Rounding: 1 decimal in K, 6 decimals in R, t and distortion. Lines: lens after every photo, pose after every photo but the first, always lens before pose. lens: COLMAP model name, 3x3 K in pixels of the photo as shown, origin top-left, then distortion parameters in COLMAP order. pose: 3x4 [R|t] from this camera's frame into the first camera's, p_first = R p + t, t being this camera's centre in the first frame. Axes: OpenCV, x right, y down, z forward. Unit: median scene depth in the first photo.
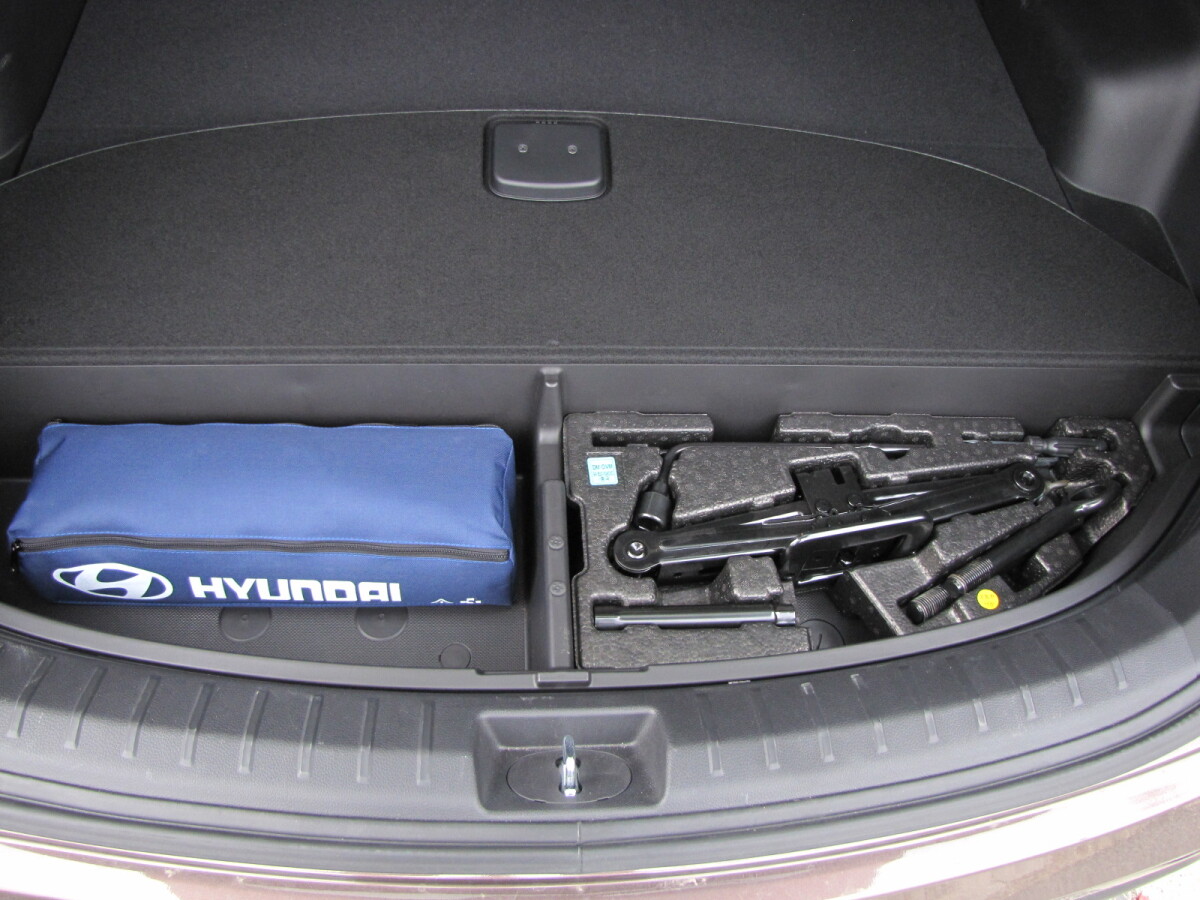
lens RADIAL K [[1055.0, 0, 600.0], [0, 1055.0, 450.0], [0, 0, 1]] dist [-0.196277, 0.170593]
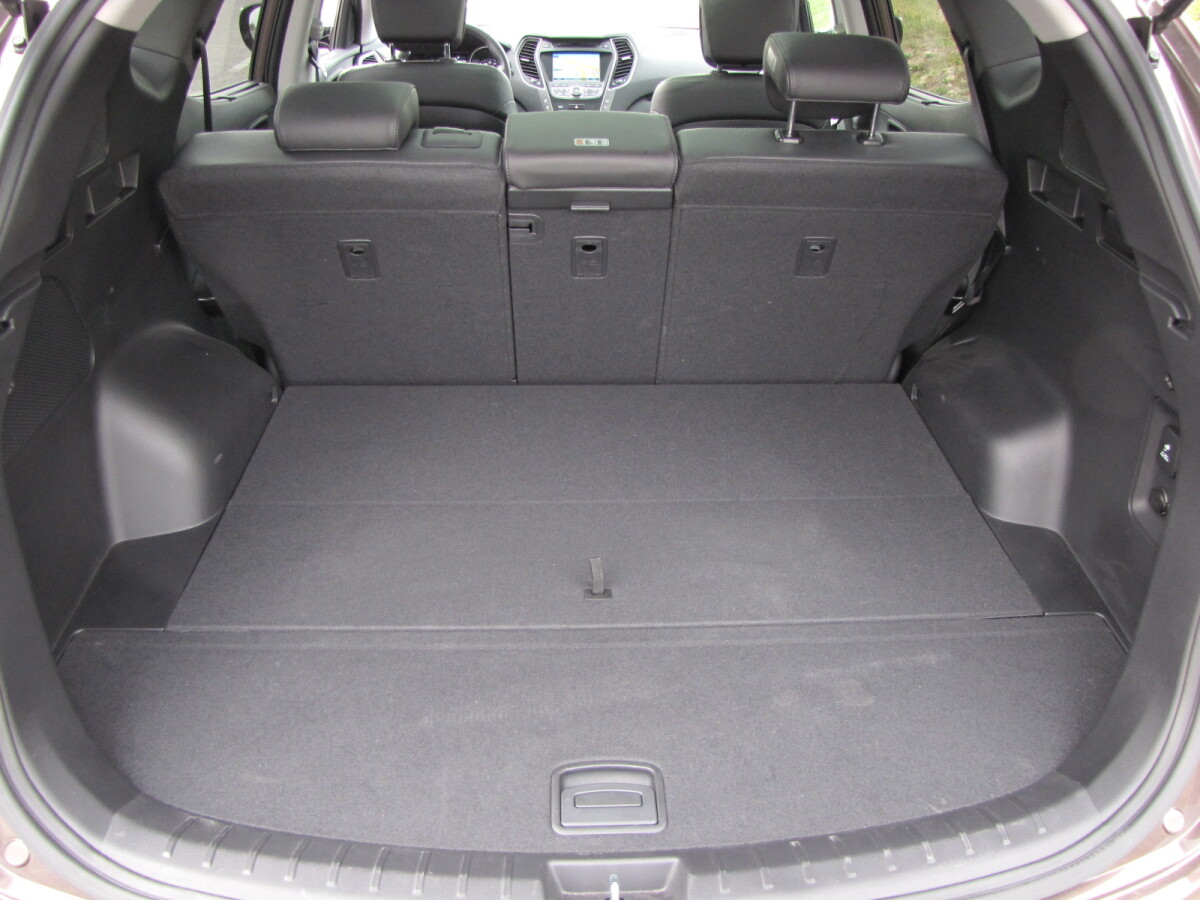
lens RADIAL K [[1055.0, 0, 600.0], [0, 1055.0, 450.0], [0, 0, 1]] dist [-0.196277, 0.170593]
pose [[0.997634, -0.047123, -0.050053, 0.041938], [0.020435, 0.898461, -0.438578, 0.349173], [0.065638, 0.436517, 0.897298, -0.405353]]
